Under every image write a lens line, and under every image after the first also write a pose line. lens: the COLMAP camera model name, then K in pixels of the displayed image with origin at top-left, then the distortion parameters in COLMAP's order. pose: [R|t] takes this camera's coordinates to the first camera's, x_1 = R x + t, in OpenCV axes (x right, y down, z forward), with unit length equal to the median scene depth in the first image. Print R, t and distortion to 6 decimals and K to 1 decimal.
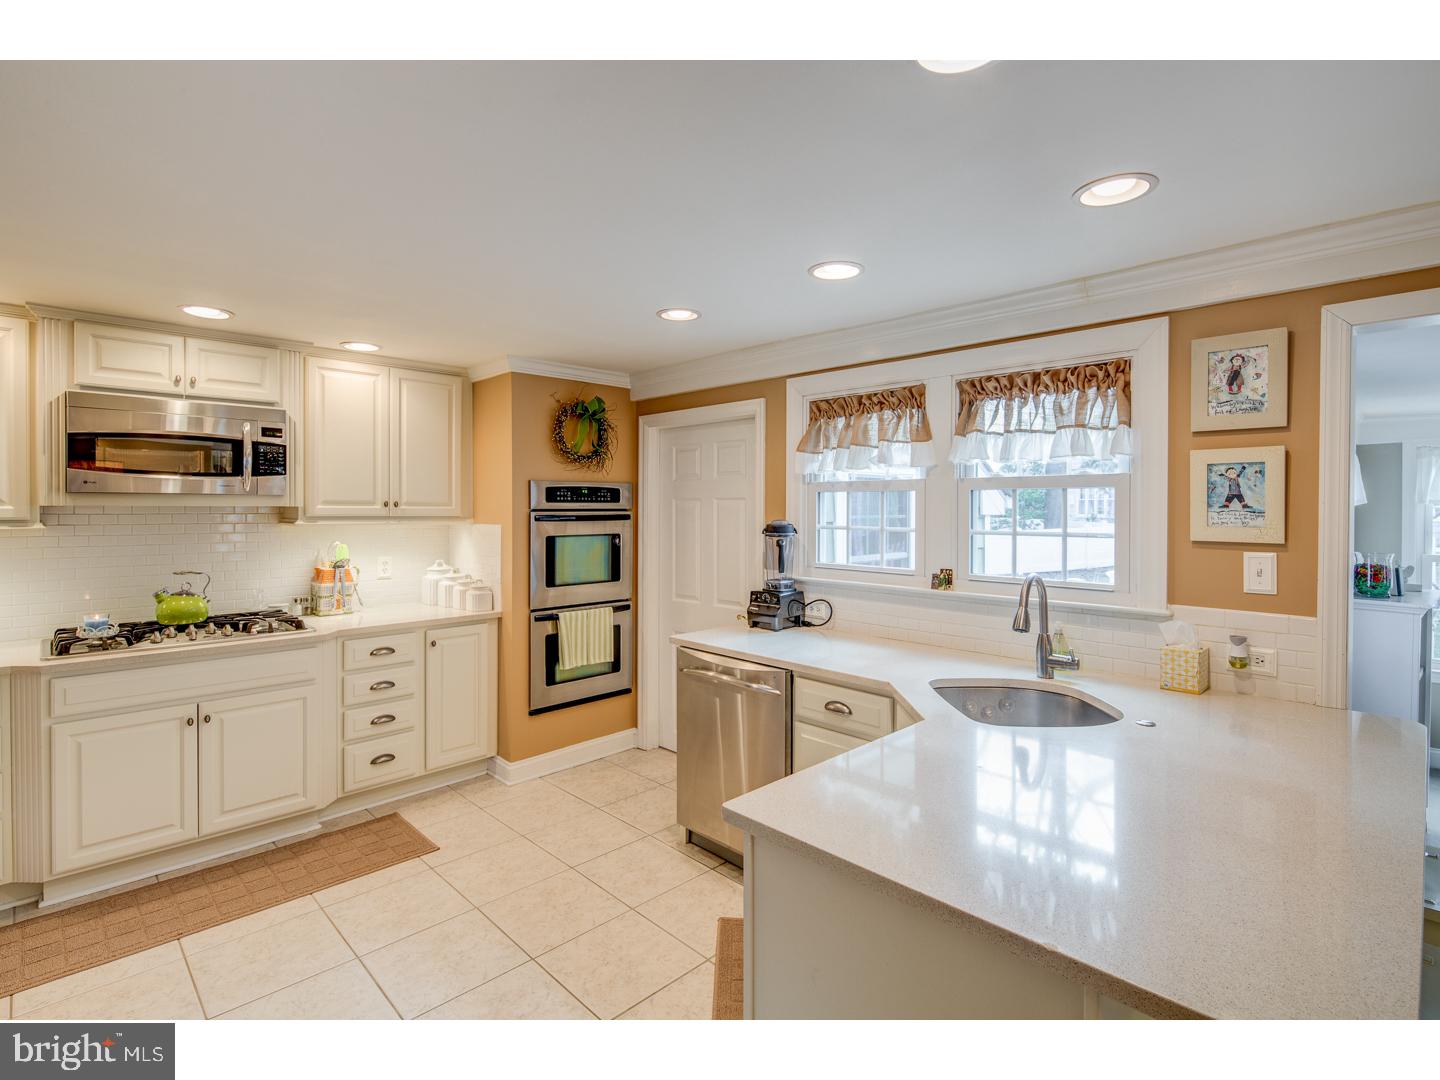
lens RADIAL K [[705.2, 0, 719.6], [0, 705.2, 509.8], [0, 0, 1]] dist [0.014367, -0.000598]
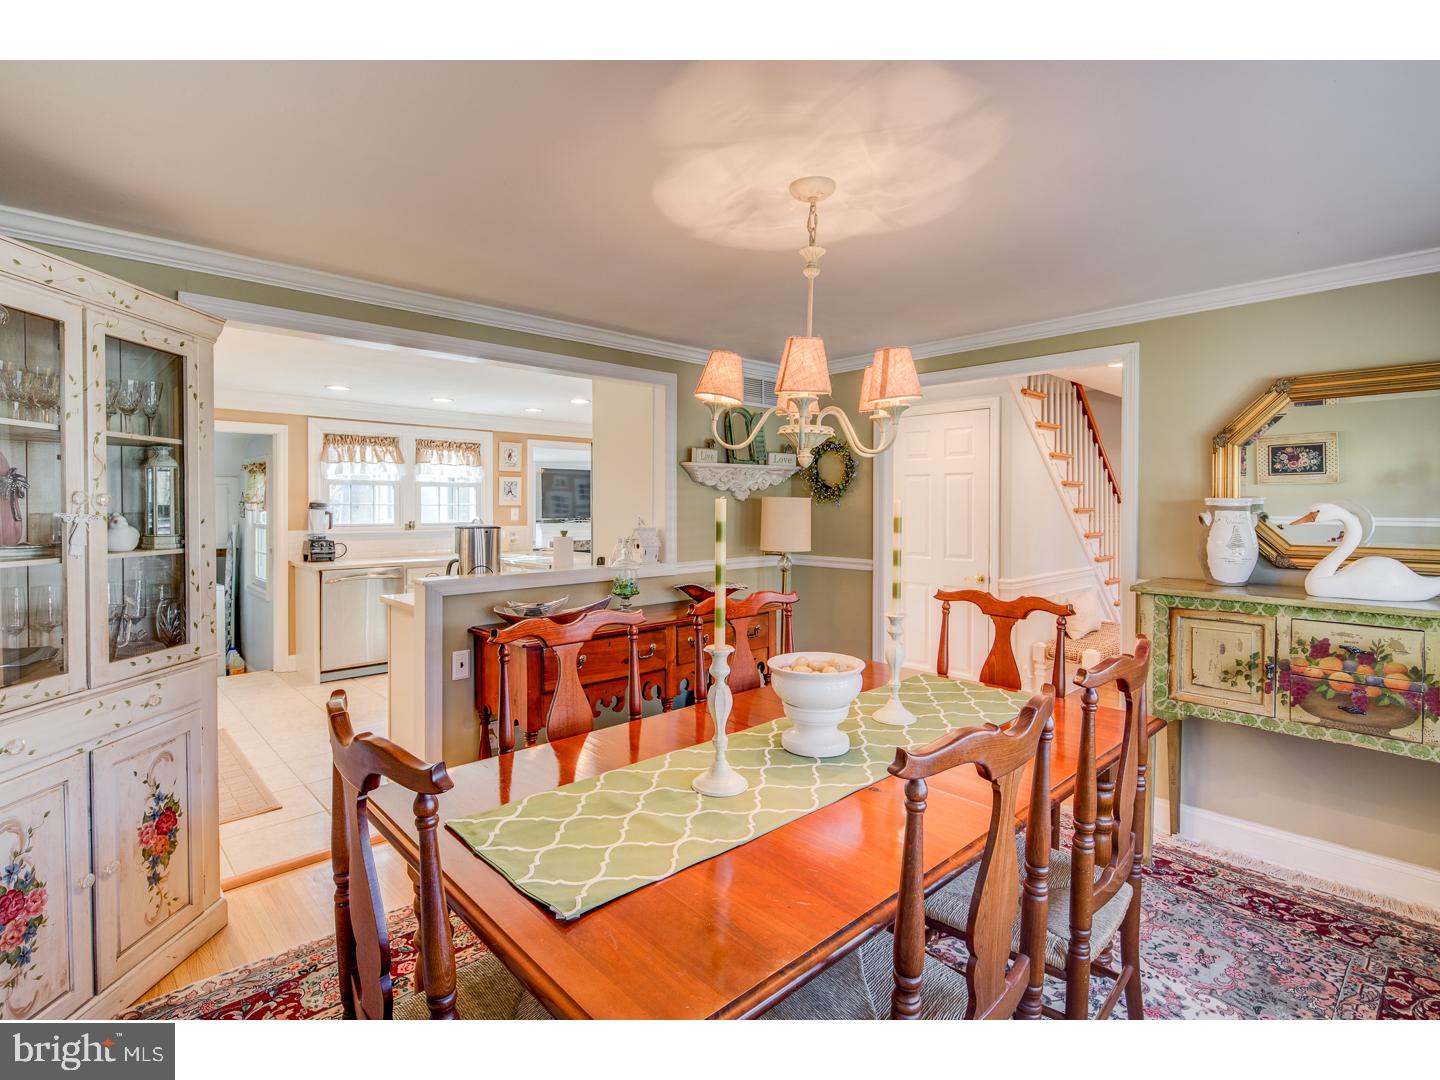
lens RADIAL K [[705.2, 0, 720.0], [0, 705.2, 526.8], [0, 0, 1]] dist [0.014367, -0.000598]
pose [[0.031830, -0.030920, 0.999015, -2.225875], [0.001785, 0.999522, 0.030879, 0.038997], [-0.999492, 0.000800, 0.031870, -0.066190]]
